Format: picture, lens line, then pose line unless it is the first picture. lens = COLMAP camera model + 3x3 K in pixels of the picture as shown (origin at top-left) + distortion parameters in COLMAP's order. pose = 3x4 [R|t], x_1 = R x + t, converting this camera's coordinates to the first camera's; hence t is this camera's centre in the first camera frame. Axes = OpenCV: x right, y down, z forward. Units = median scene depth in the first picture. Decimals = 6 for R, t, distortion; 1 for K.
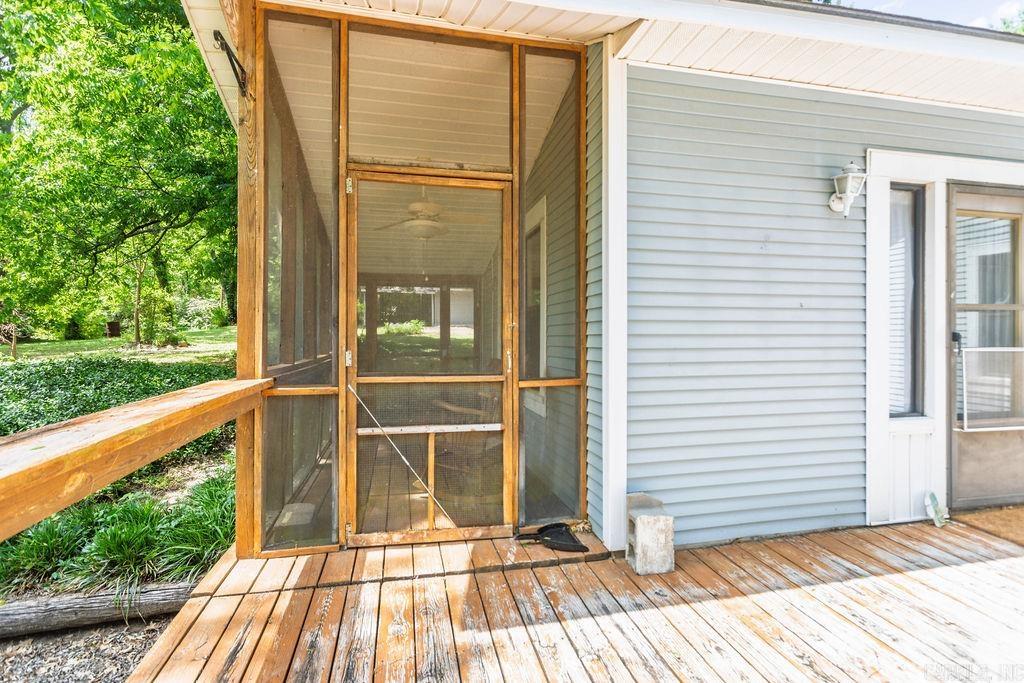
lens RADIAL K [[500.2, 0, 510.7], [0, 500.2, 340.0], [0, 0, 1]] dist [-0.006506, 0.005080]
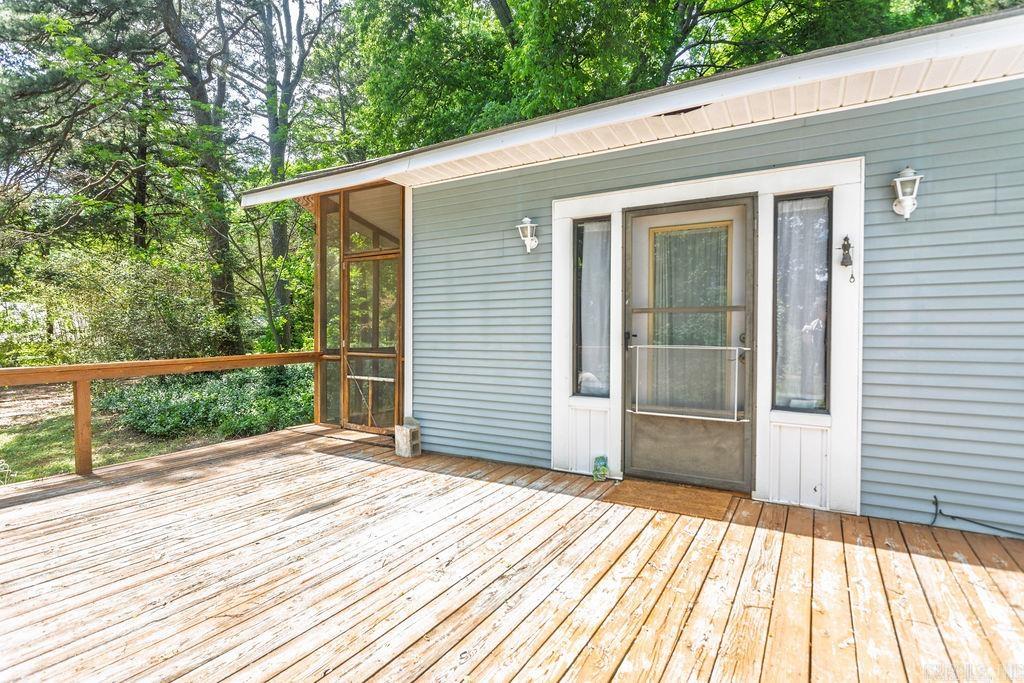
lens RADIAL K [[500.2, 0, 514.4], [0, 500.2, 339.6], [0, 0, 1]] dist [-0.006506, 0.005080]
pose [[0.728799, 0.011345, -0.684634, 1.633111], [-0.003897, 0.999915, 0.012421, -0.011051], [0.684717, -0.006385, 0.728782, -0.099906]]
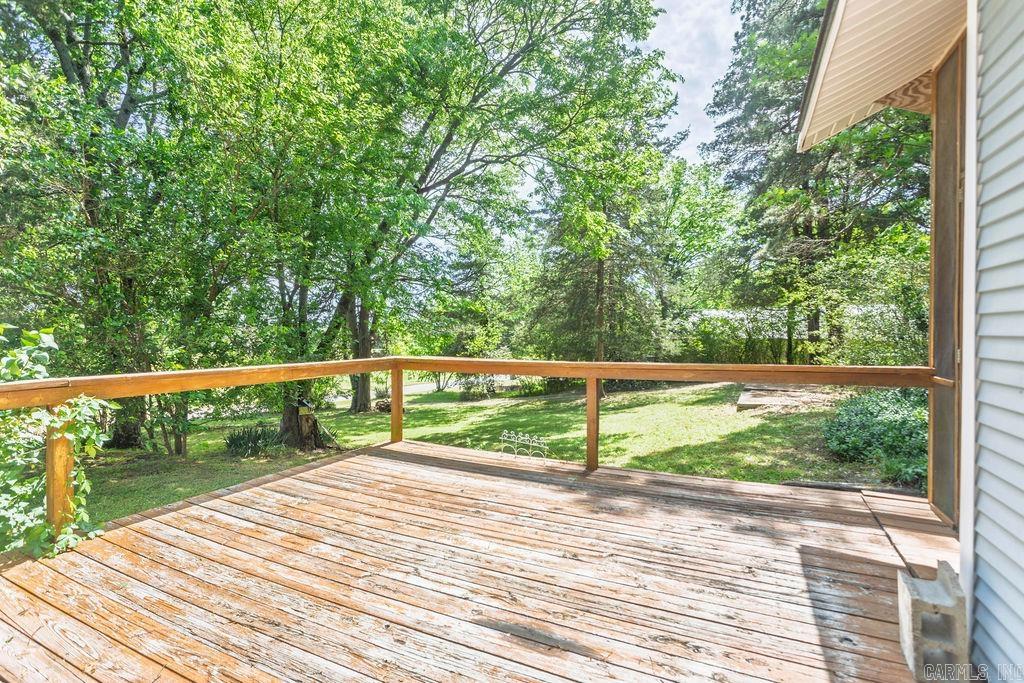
lens RADIAL K [[500.2, 0, 507.0], [0, 500.2, 333.1], [0, 0, 1]] dist [-0.006506, 0.005080]
pose [[-0.627817, 0.005118, -0.778344, 1.019511], [-0.001119, 0.999971, 0.007478, -0.008433], [0.778360, 0.005565, -0.627794, 0.845212]]
